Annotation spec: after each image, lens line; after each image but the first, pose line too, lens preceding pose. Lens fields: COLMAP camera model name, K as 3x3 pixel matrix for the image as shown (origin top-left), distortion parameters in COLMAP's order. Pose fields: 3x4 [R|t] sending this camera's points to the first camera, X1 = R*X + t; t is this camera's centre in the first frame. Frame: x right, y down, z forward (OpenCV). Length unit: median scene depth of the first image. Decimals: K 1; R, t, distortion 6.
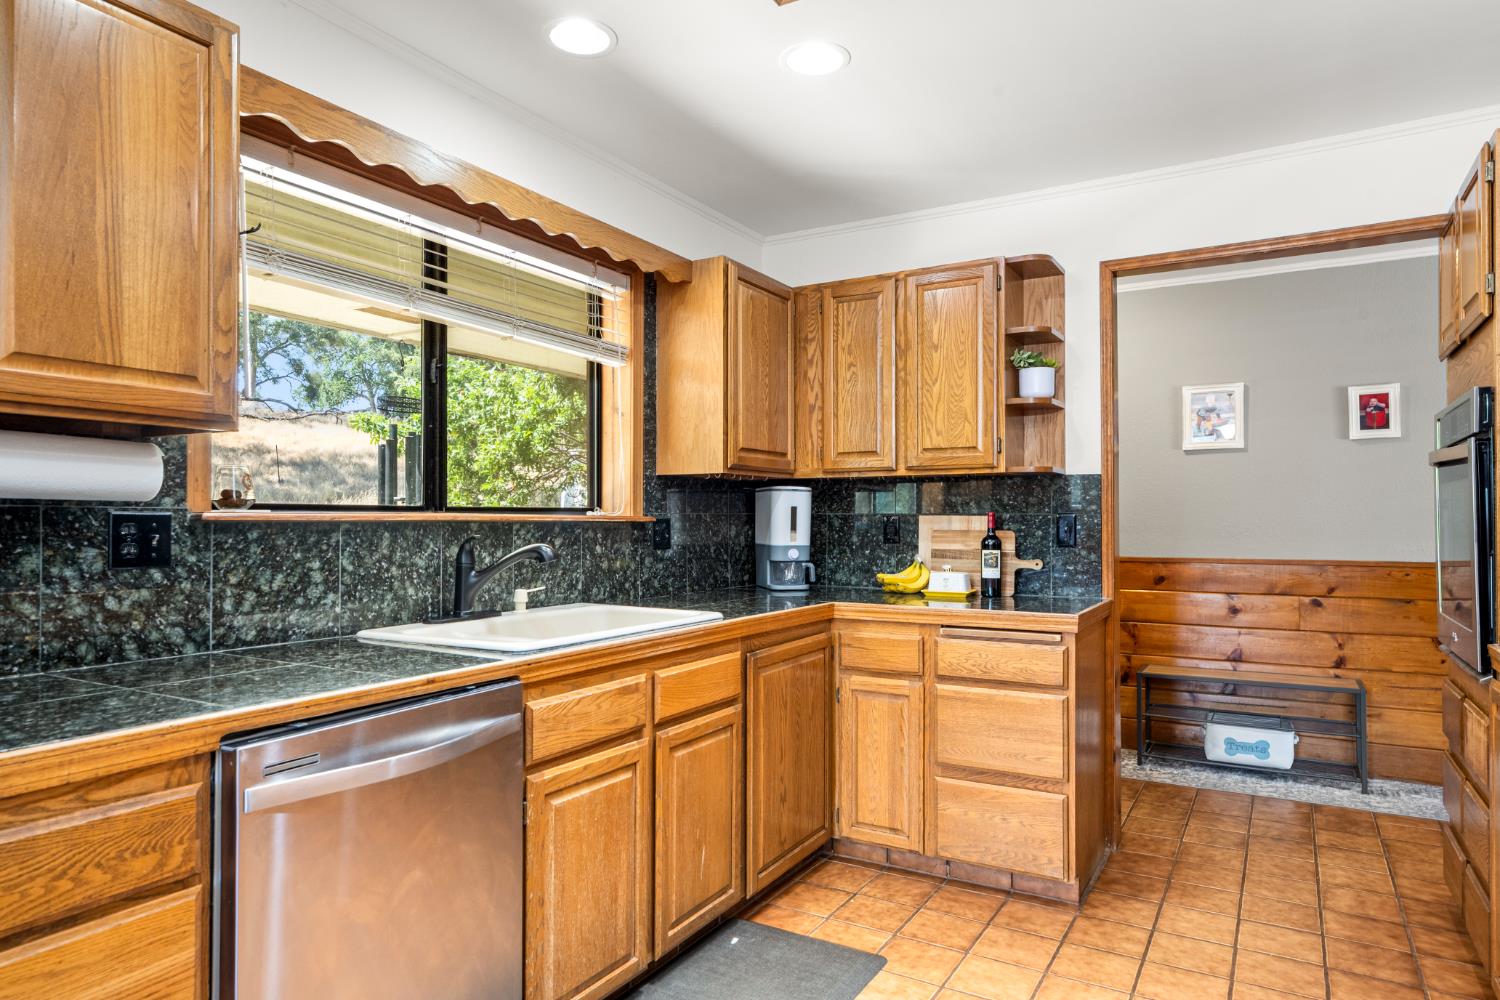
lens RADIAL K [[917.8, 0, 747.3], [0, 917.8, 505.5], [0, 0, 1]] dist [-0.003216, -0.000161]
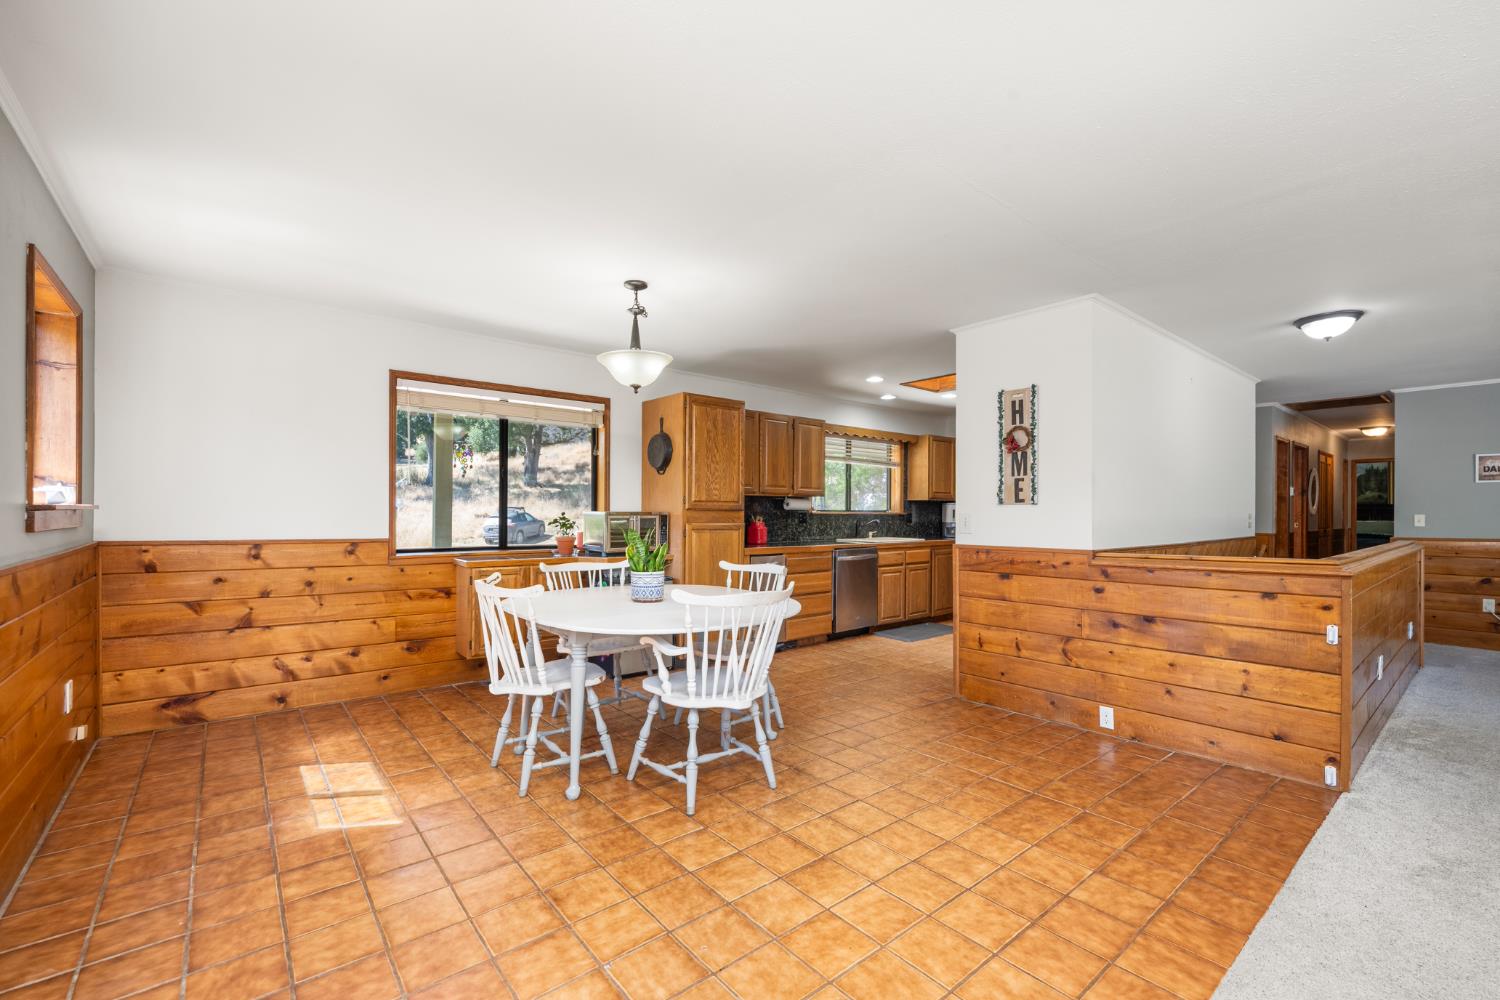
lens RADIAL K [[633.9, 0, 746.6], [0, 633.9, 507.0], [0, 0, 1]] dist [0.000207, 0.000000]
pose [[0.936742, 0.003088, -0.350008, 0.178276], [-0.000861, 0.999978, 0.006516, -0.027207], [0.350021, -0.005803, 0.936724, -1.519647]]
